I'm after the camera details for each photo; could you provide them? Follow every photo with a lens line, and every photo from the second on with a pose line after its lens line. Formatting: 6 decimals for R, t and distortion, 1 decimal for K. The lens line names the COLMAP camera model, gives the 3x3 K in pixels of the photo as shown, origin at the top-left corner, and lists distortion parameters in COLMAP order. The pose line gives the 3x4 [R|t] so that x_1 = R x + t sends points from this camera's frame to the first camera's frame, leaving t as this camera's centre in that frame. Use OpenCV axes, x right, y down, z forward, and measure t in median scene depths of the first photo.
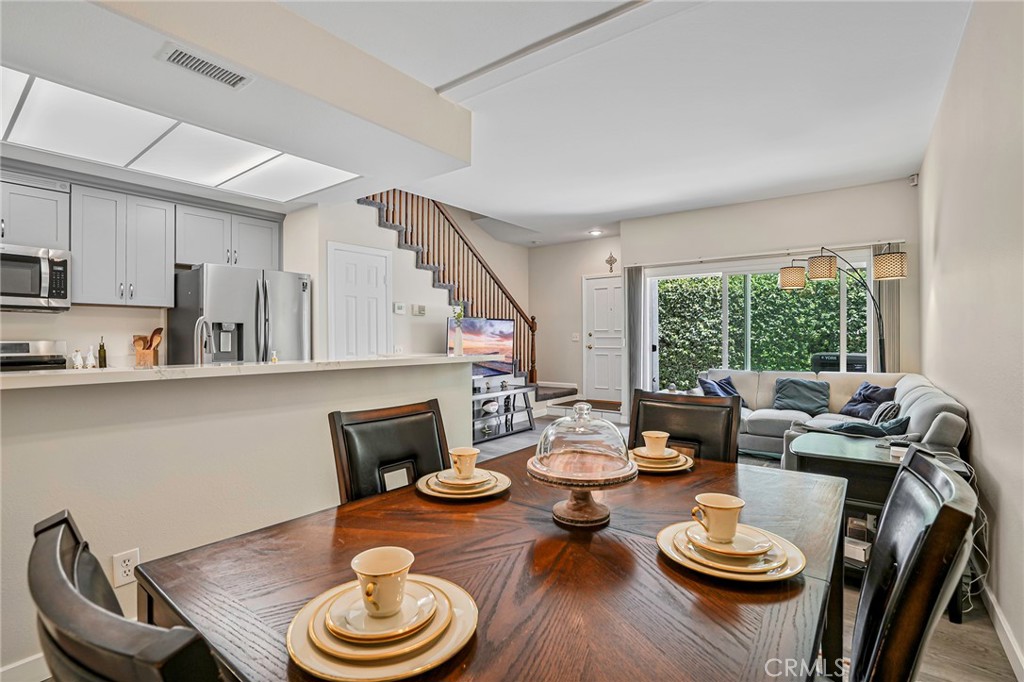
lens RADIAL K [[492.9, 0, 513.4], [0, 492.9, 333.8], [0, 0, 1]] dist [-0.050314, -0.000092]
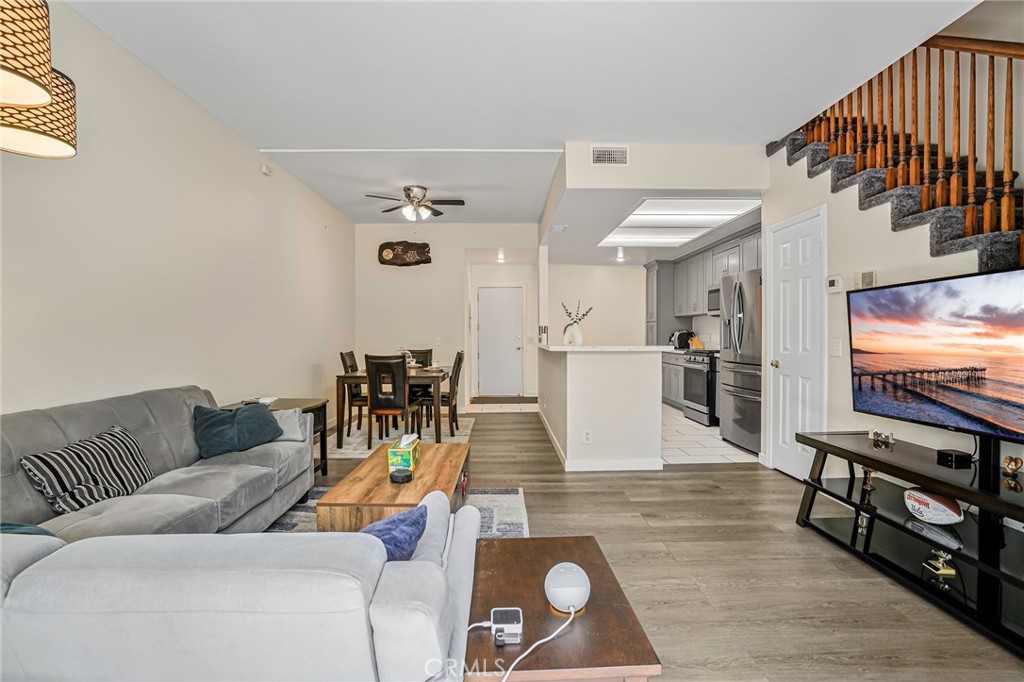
lens RADIAL K [[474.8, 0, 512.0], [0, 474.8, 341.0], [0, 0, 1]] dist [-0.056022, 0.015920]
pose [[-0.789796, 0.014576, -0.613196, 0.383904], [0.013815, 0.999887, 0.005974, 0.010705], [0.613213, -0.003753, -0.789908, 0.961144]]
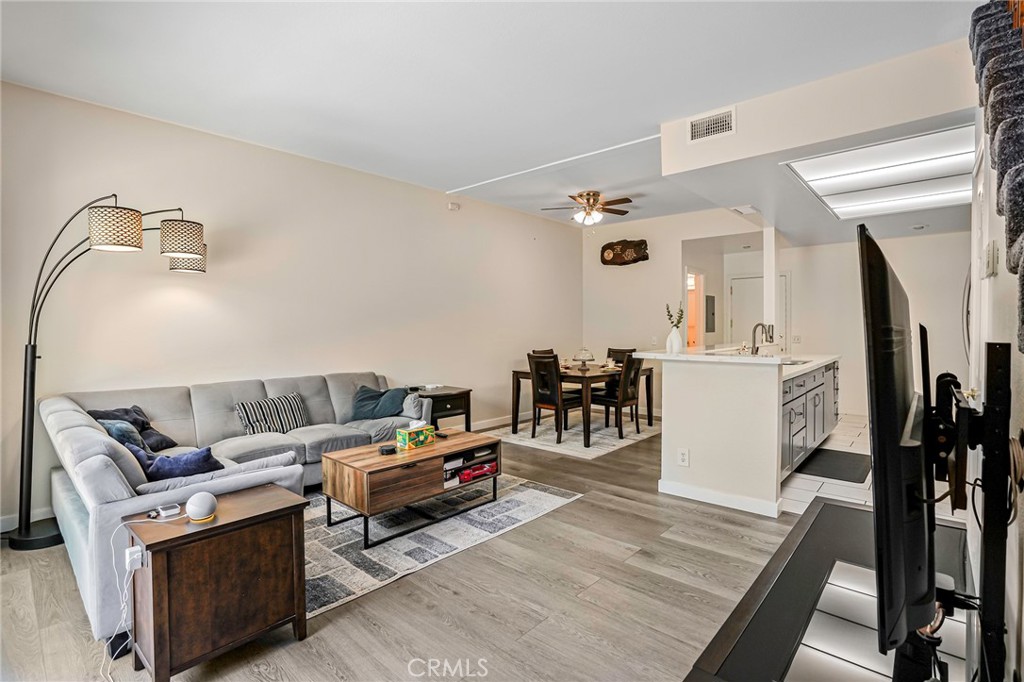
lens RADIAL K [[491.0, 0, 512.0], [0, 491.0, 341.0], [0, 0, 1]] dist [-0.056210, 0.001336]
pose [[-0.995517, 0.004065, 0.094498, 0.077085], [0.005626, 0.999852, 0.016259, -0.001990], [-0.094418, 0.016717, -0.995392, 1.095904]]
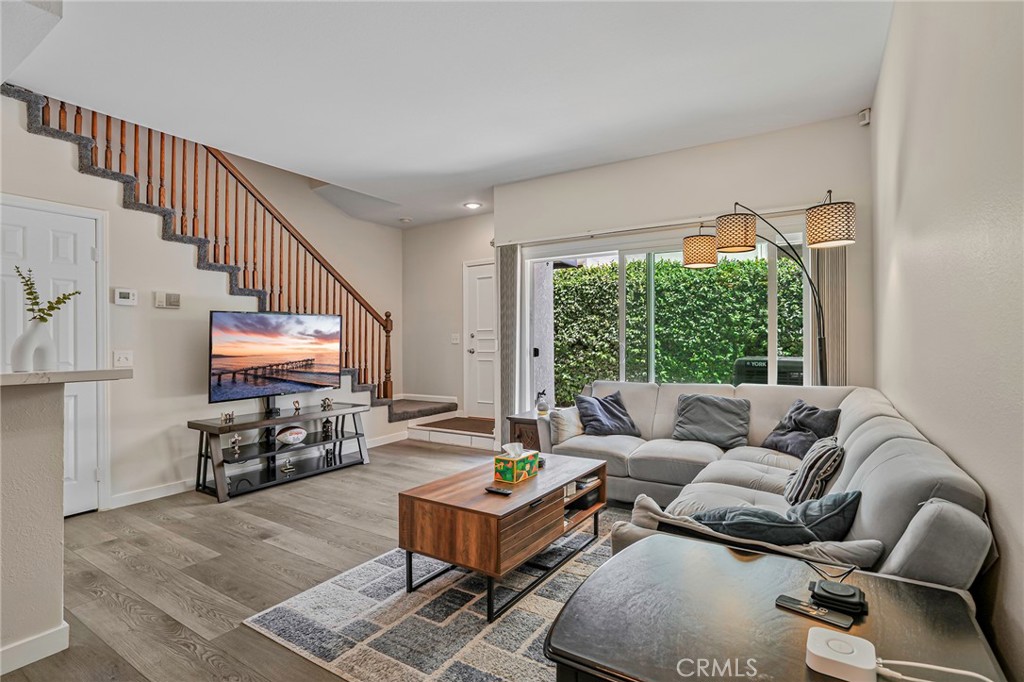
lens RADIAL K [[491.0, 0, 512.0], [0, 491.0, 341.0], [0, 0, 1]] dist [-0.056210, 0.001336]
pose [[0.997986, -0.005642, 0.063189, 0.199985], [0.005167, 0.999957, 0.007679, 0.005721], [-0.063229, -0.007337, 0.997972, 0.240509]]
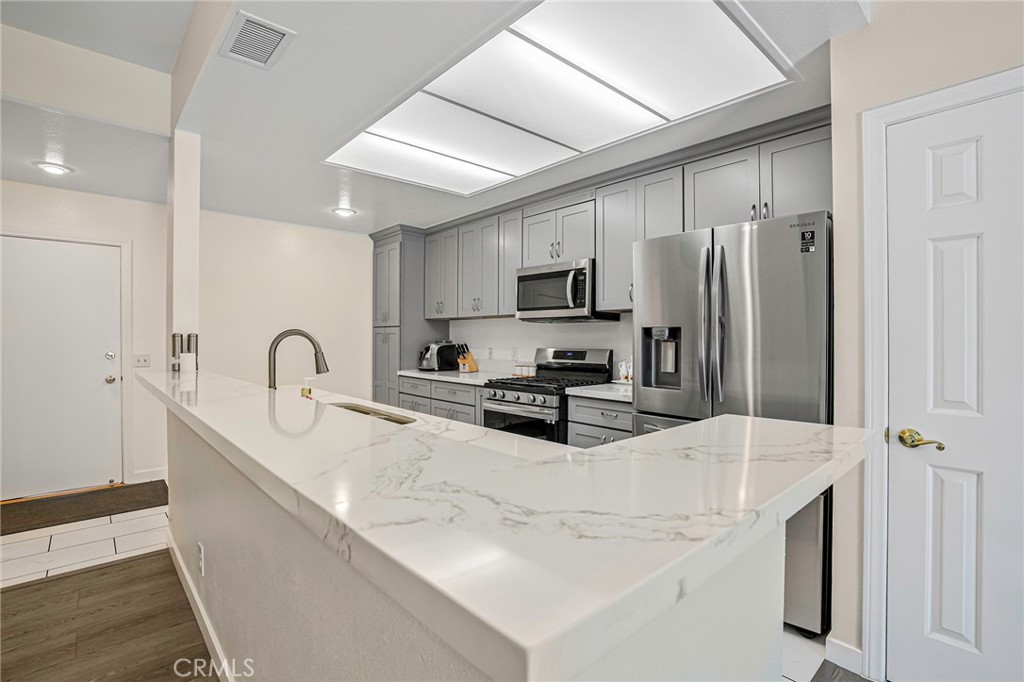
lens RADIAL K [[474.8, 0, 512.0], [0, 474.8, 341.0], [0, 0, 1]] dist [-0.056022, 0.015920]
pose [[-0.186975, 0.008606, -0.982327, 0.037352], [0.014735, 0.999874, 0.005955, -0.006453], [0.982254, -0.013362, -0.187079, 0.541653]]
